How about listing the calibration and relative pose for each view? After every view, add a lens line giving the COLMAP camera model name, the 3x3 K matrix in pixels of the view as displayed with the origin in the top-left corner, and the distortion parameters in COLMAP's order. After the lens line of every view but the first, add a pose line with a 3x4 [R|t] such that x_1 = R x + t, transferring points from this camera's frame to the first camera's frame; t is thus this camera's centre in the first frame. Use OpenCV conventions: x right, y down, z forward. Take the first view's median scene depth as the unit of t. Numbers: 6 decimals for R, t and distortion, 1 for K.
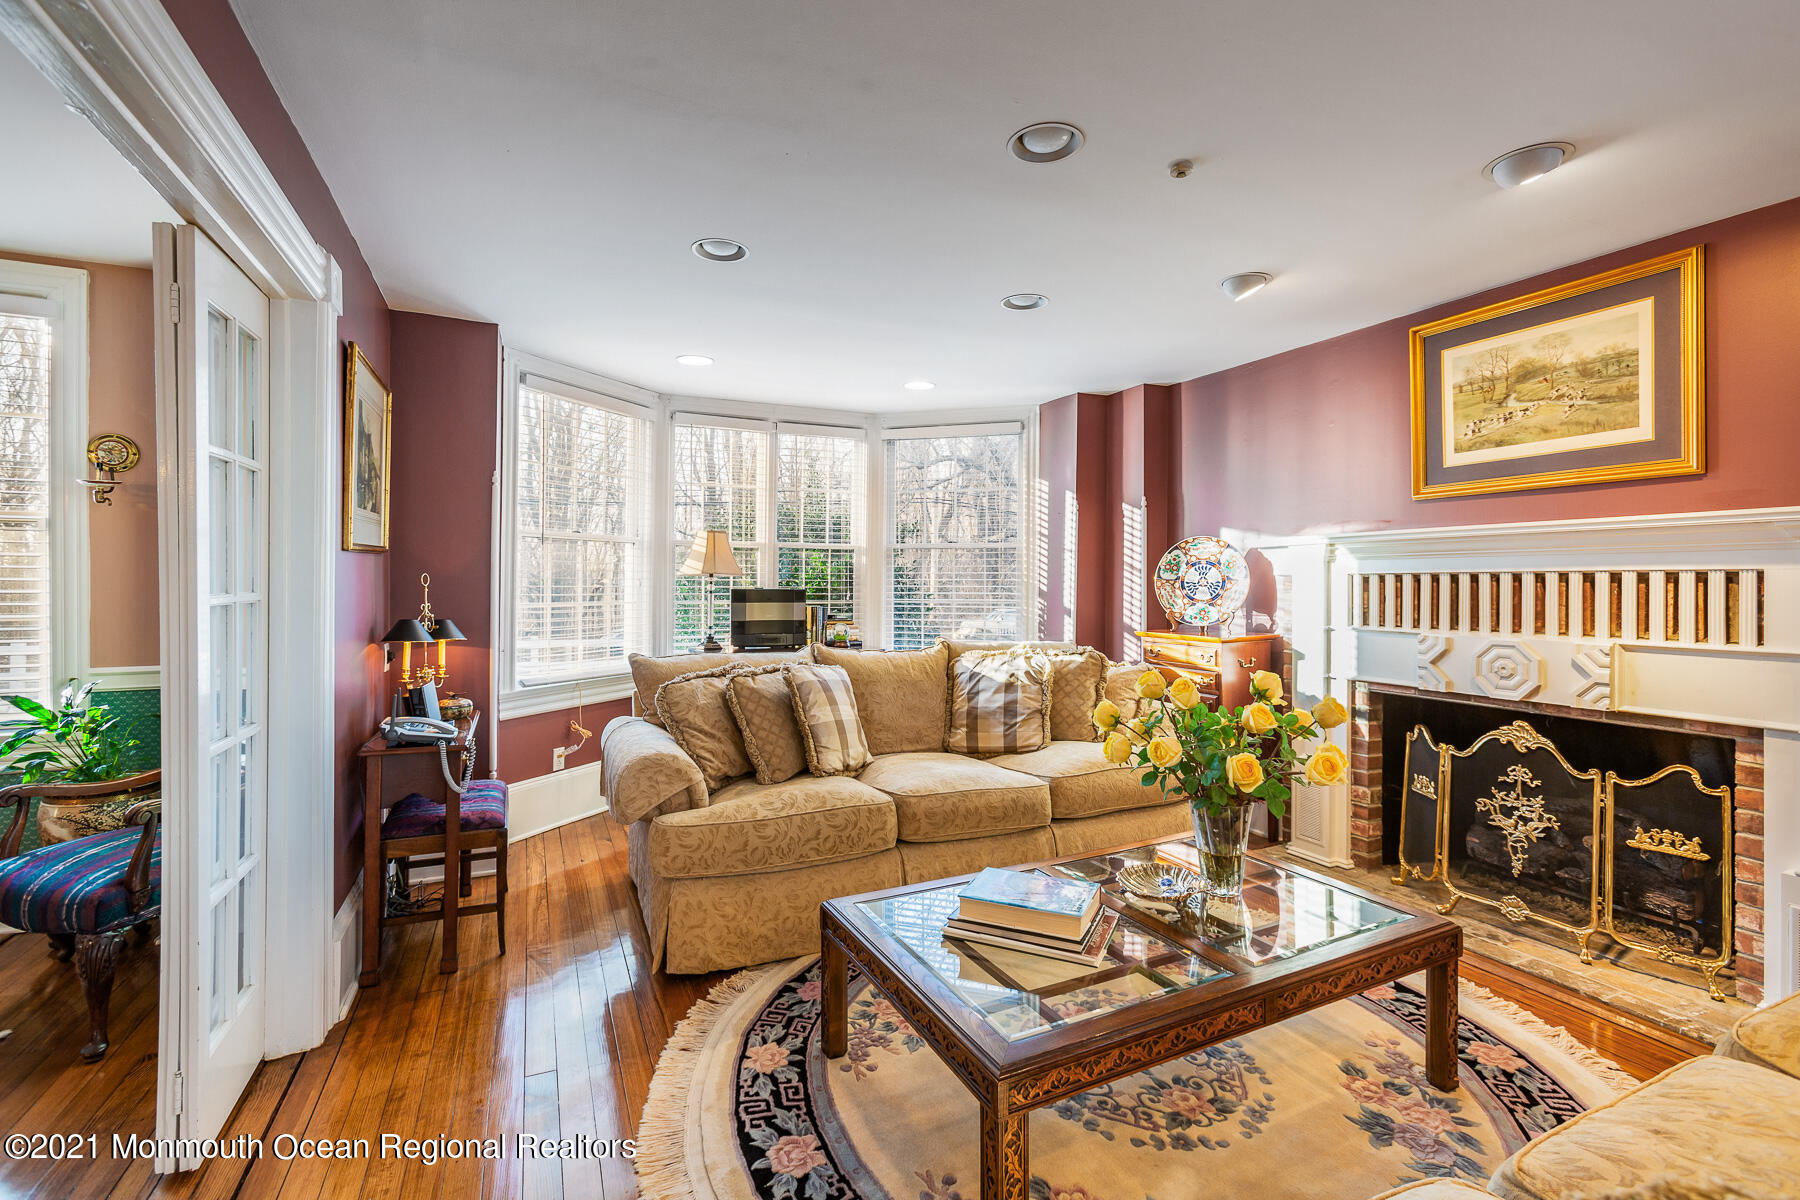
lens RADIAL K [[792.1, 0, 903.2], [0, 792.1, 582.0], [0, 0, 1]] dist [-0.015495, 0.004248]
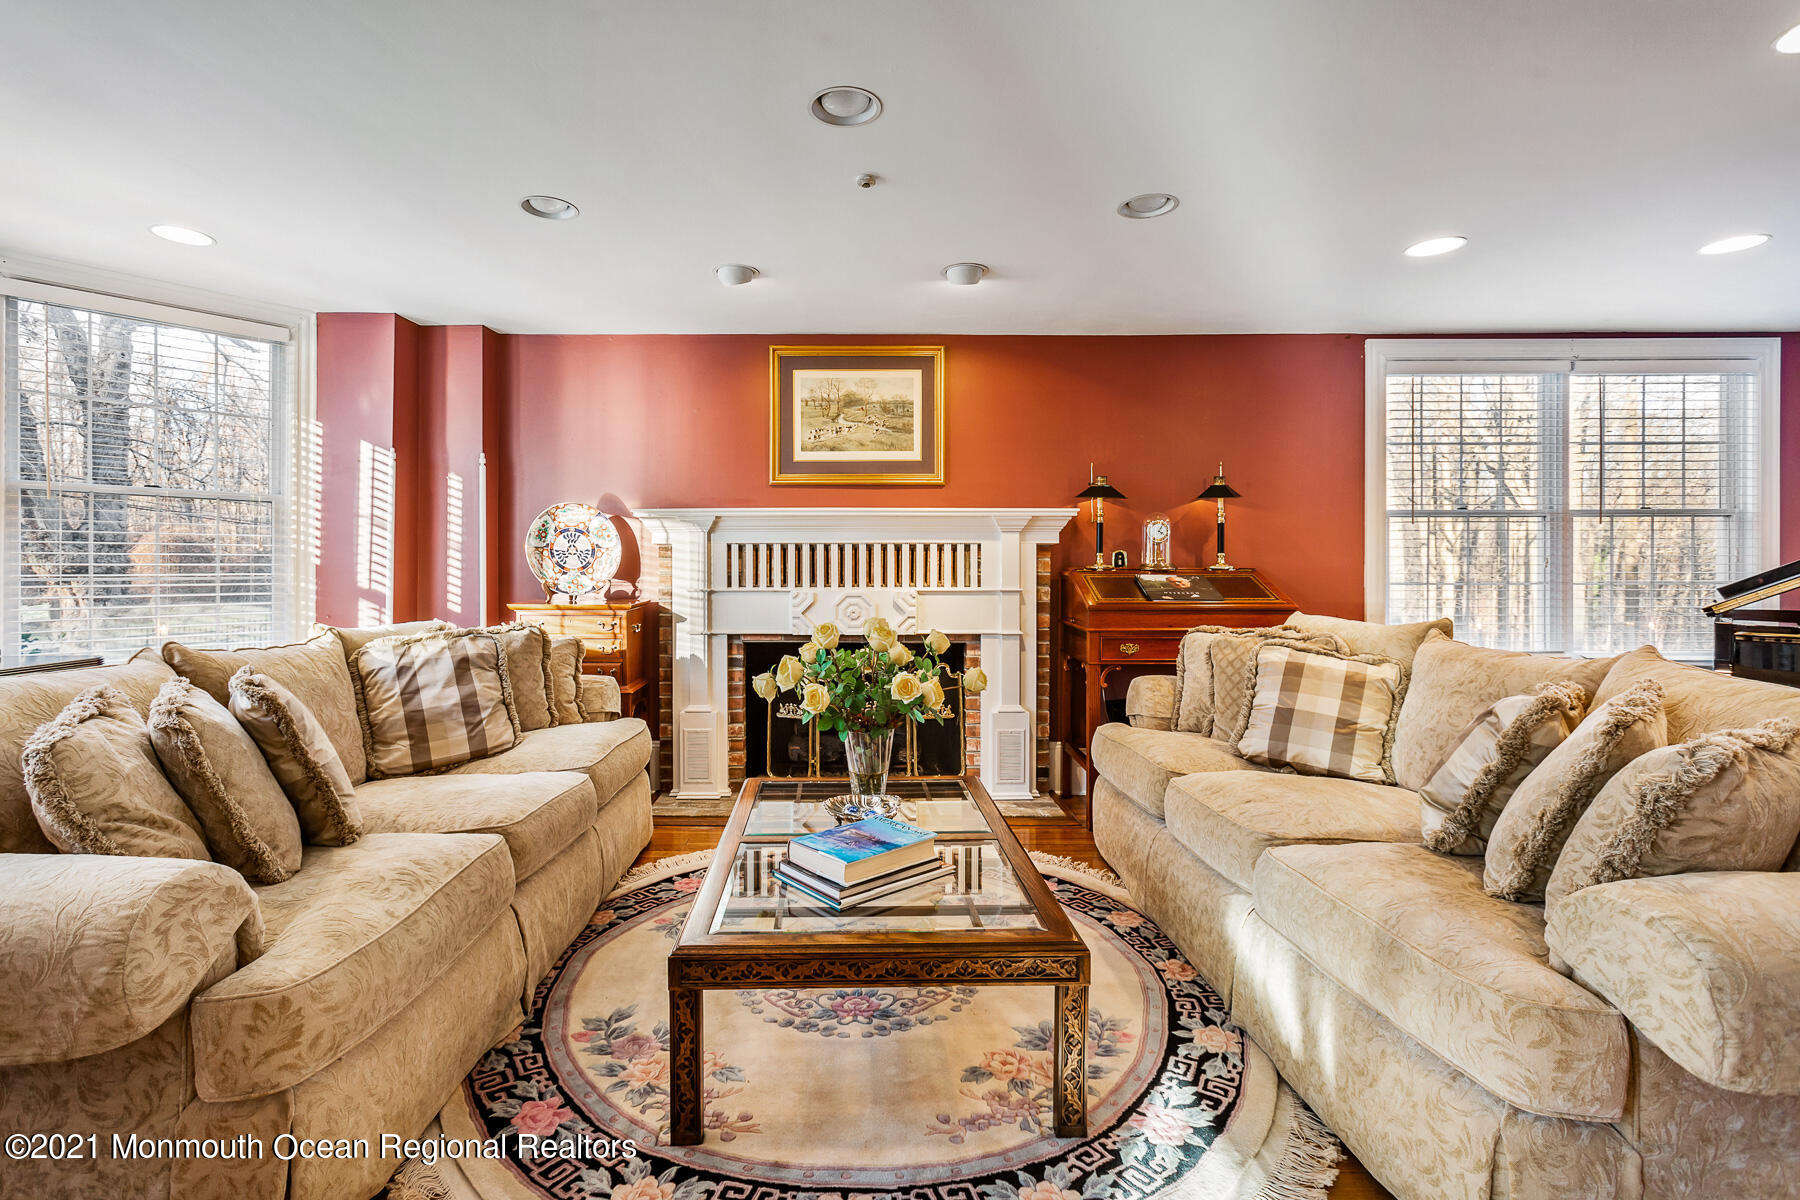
lens RADIAL K [[792.1, 0, 904.5], [0, 792.1, 566.8], [0, 0, 1]] dist [-0.015495, 0.004248]
pose [[0.426840, -0.004668, 0.904315, -0.421387], [-0.000567, 0.999985, 0.005429, 0.020265], [-0.904327, -0.002830, 0.426831, 0.294349]]
